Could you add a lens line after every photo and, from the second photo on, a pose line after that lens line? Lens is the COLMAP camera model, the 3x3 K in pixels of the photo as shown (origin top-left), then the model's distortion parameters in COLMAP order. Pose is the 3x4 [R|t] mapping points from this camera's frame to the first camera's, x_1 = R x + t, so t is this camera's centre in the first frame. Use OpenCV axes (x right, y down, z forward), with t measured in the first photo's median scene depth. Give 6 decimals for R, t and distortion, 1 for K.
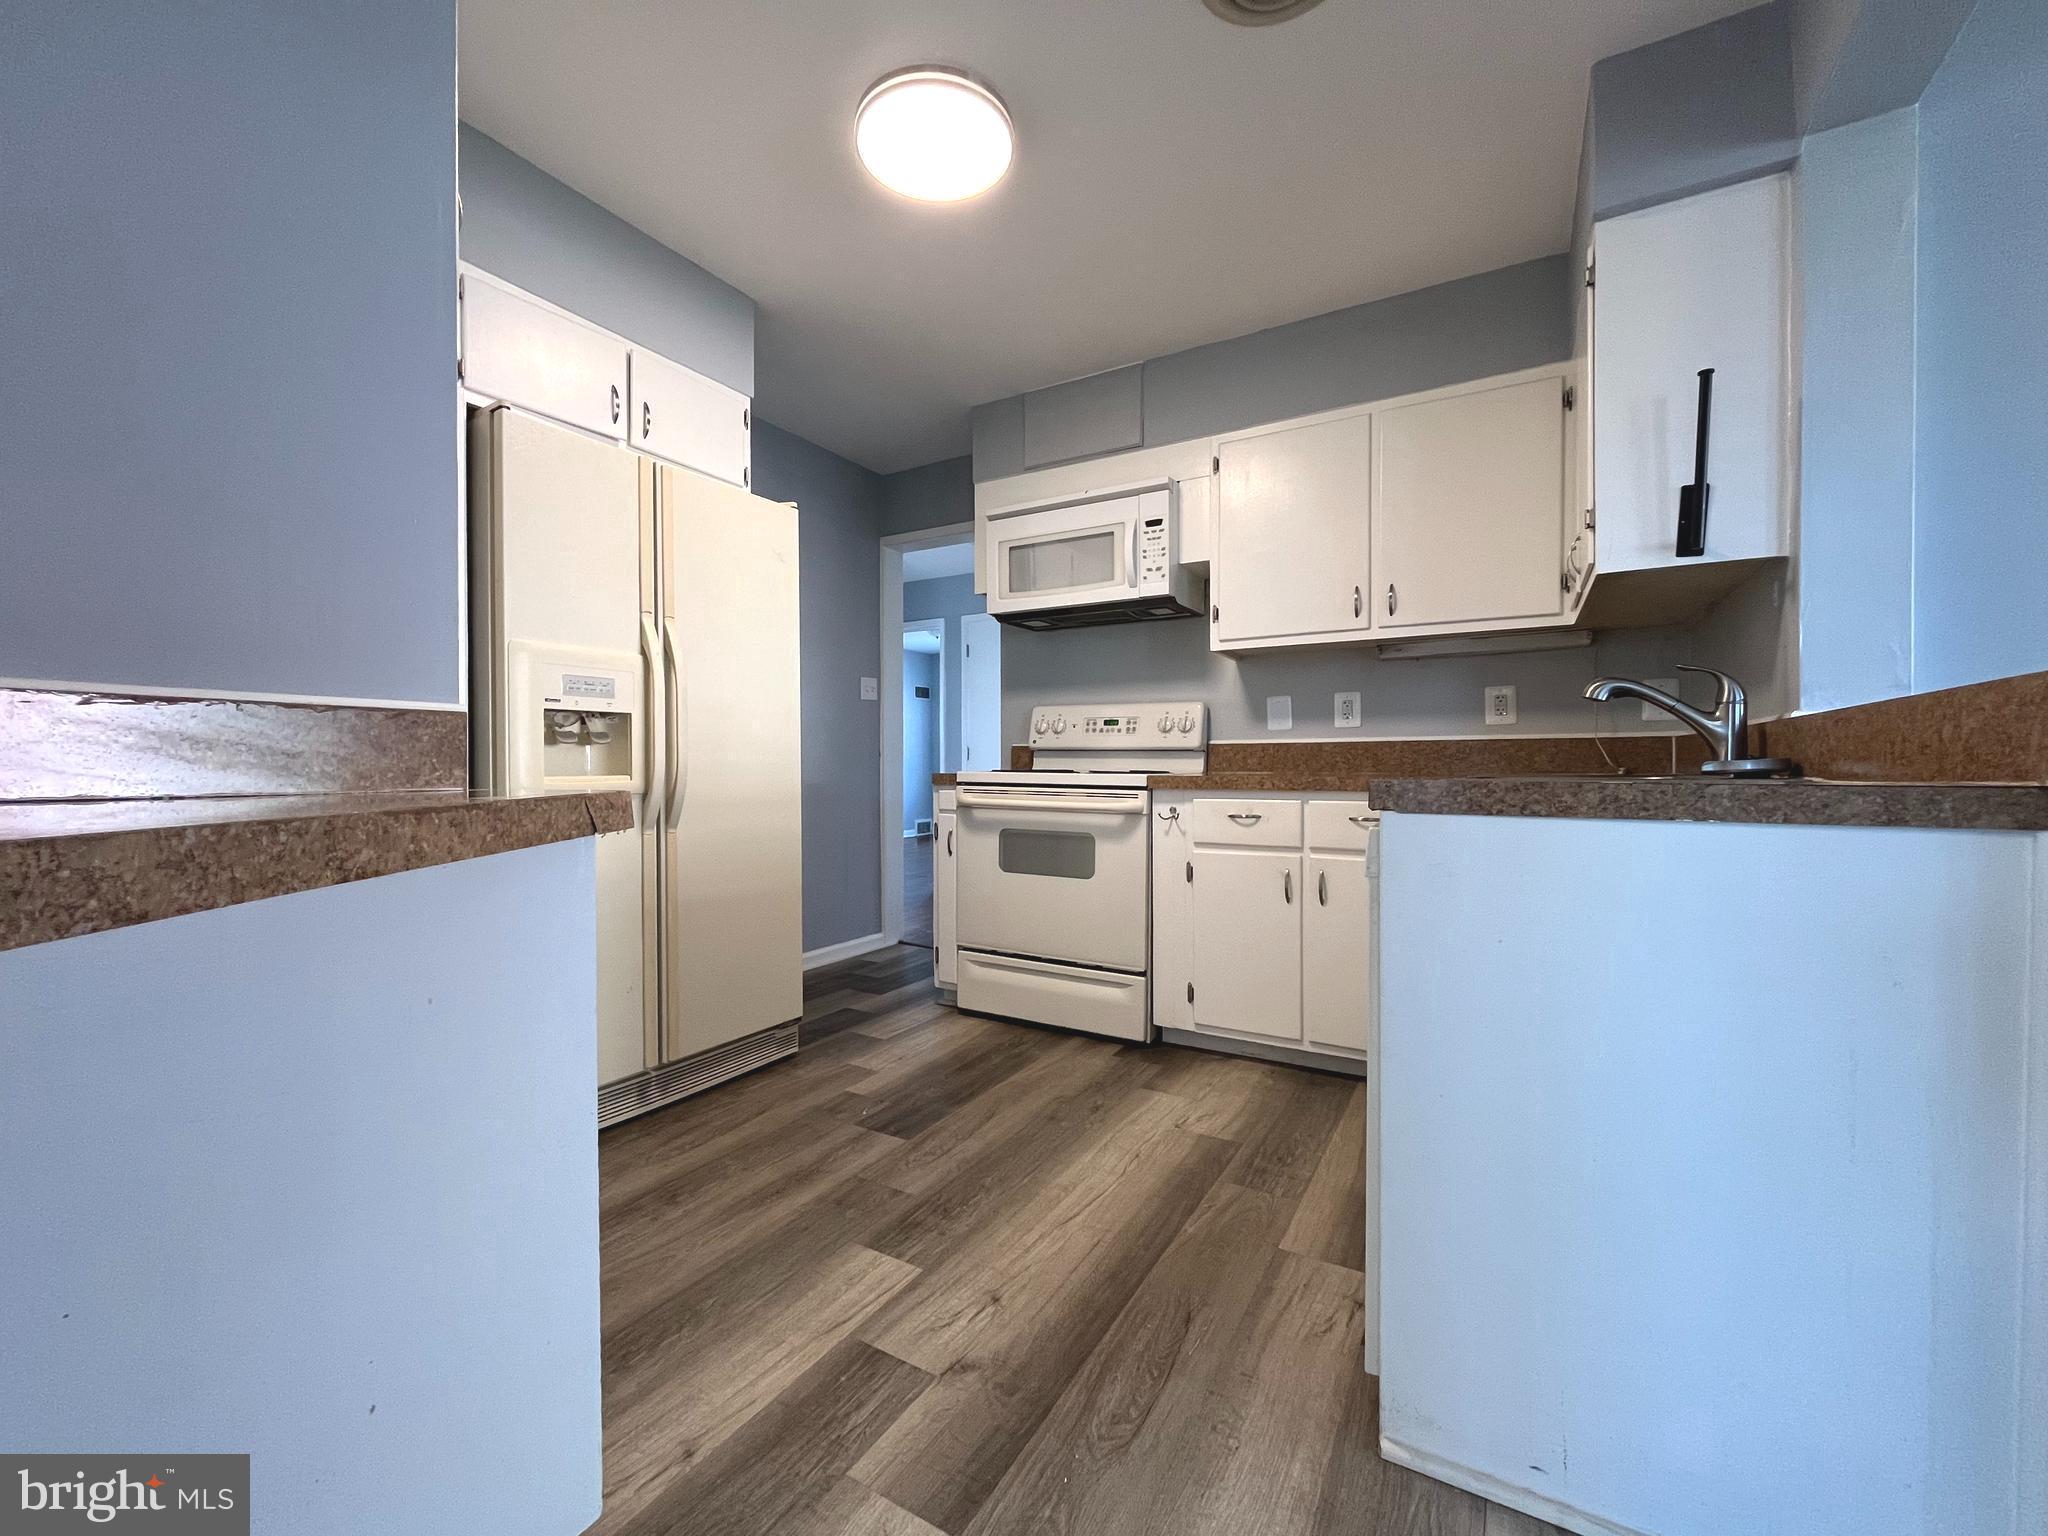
lens RADIAL K [[831.1, 0, 1022.3], [0, 831.1, 766.6], [0, 0, 1]] dist [-0.002872, -0.000061]
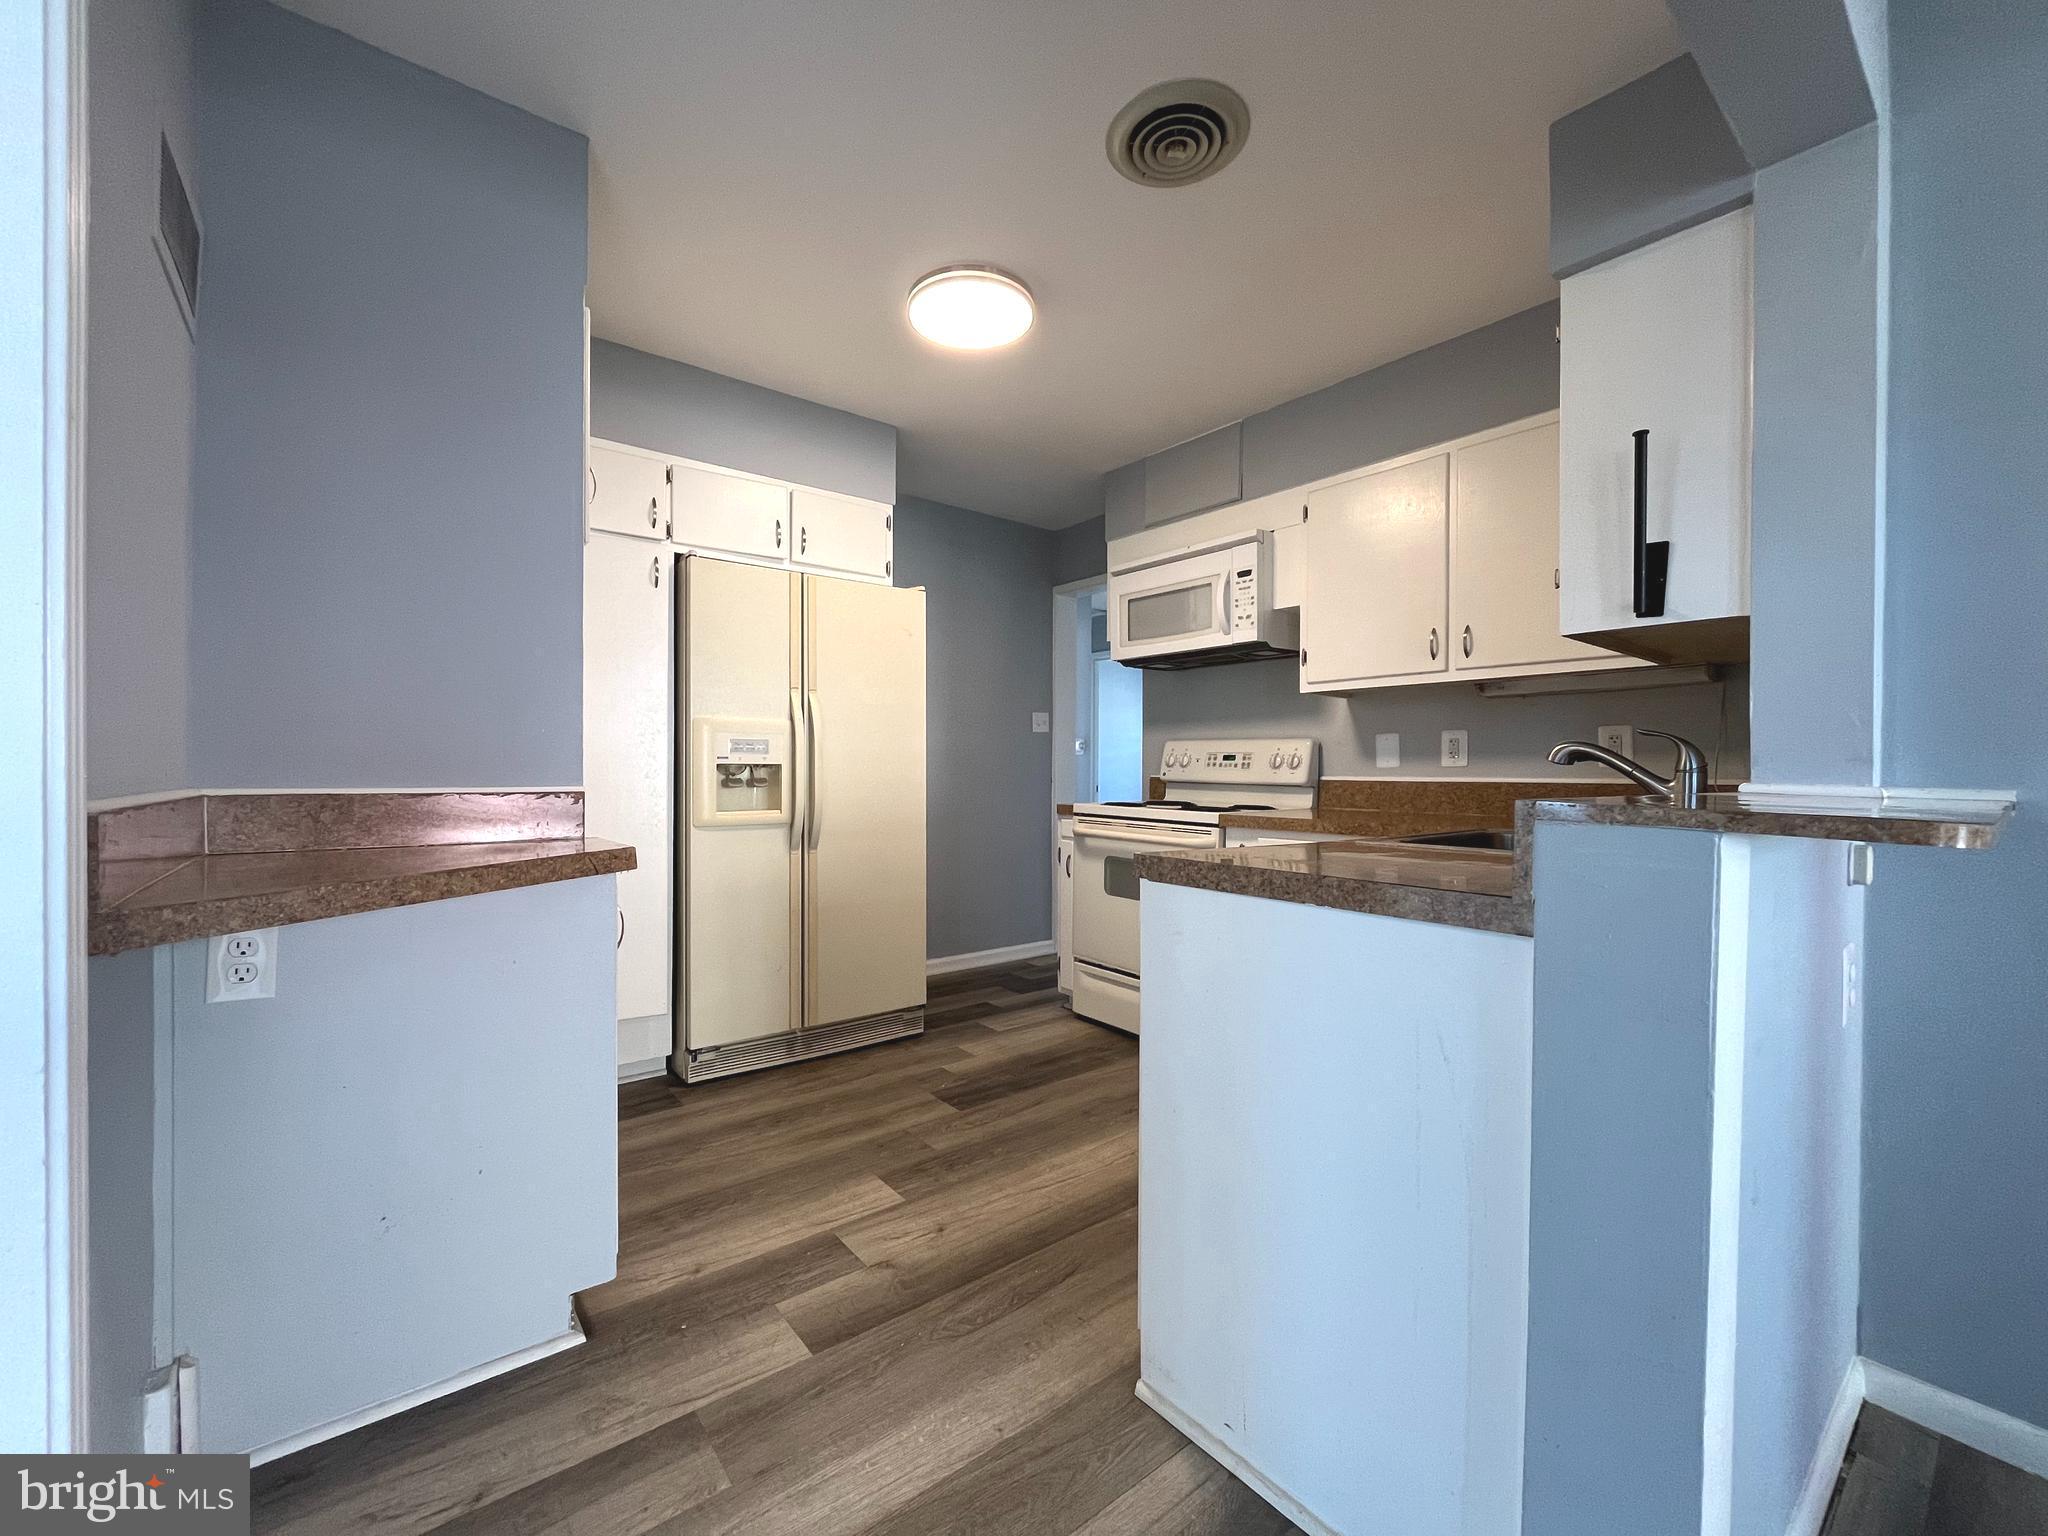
lens RADIAL K [[831.1, 0, 1019.2], [0, 831.1, 766.5], [0, 0, 1]] dist [-0.002872, -0.000061]
pose [[0.935008, 0.004230, -0.354602, 0.364710], [-0.006063, 0.999973, -0.004058, -0.056473], [0.354575, 0.005944, 0.935009, -0.124005]]
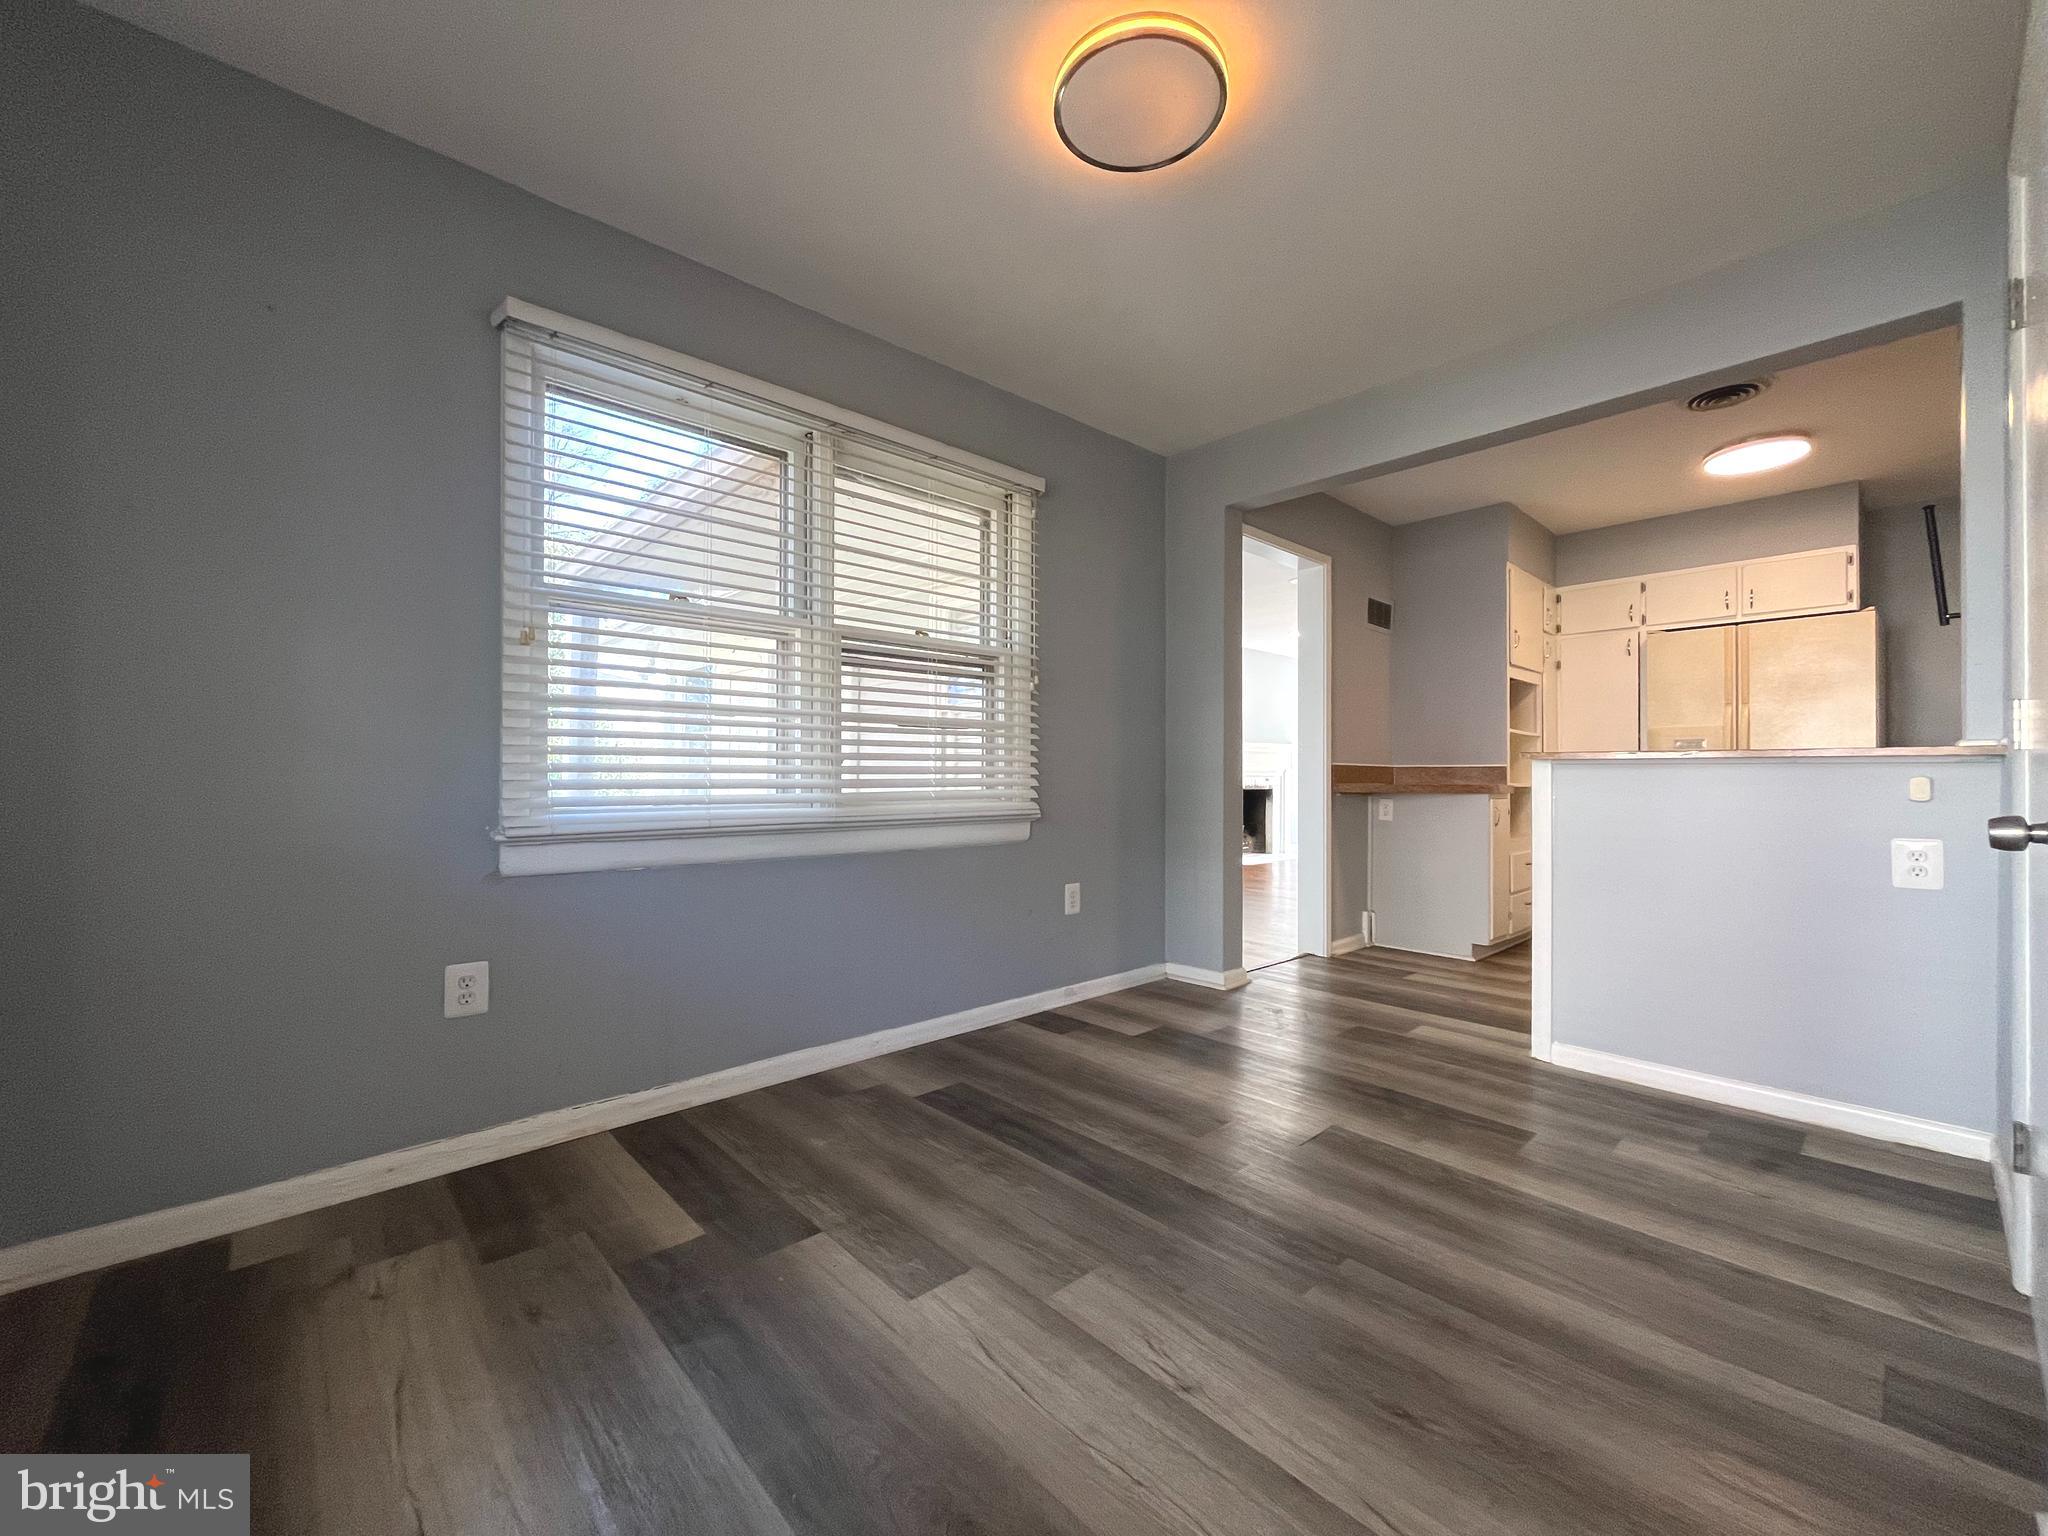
lens RADIAL K [[831.1, 0, 1021.0], [0, 831.1, 772.7], [0, 0, 1]] dist [-0.002872, -0.000061]
pose [[-0.289663, -0.004108, -0.957120, 1.970814], [-0.006259, 0.999978, -0.002397, -0.003527], [0.957108, 0.005296, -0.289682, -0.054619]]
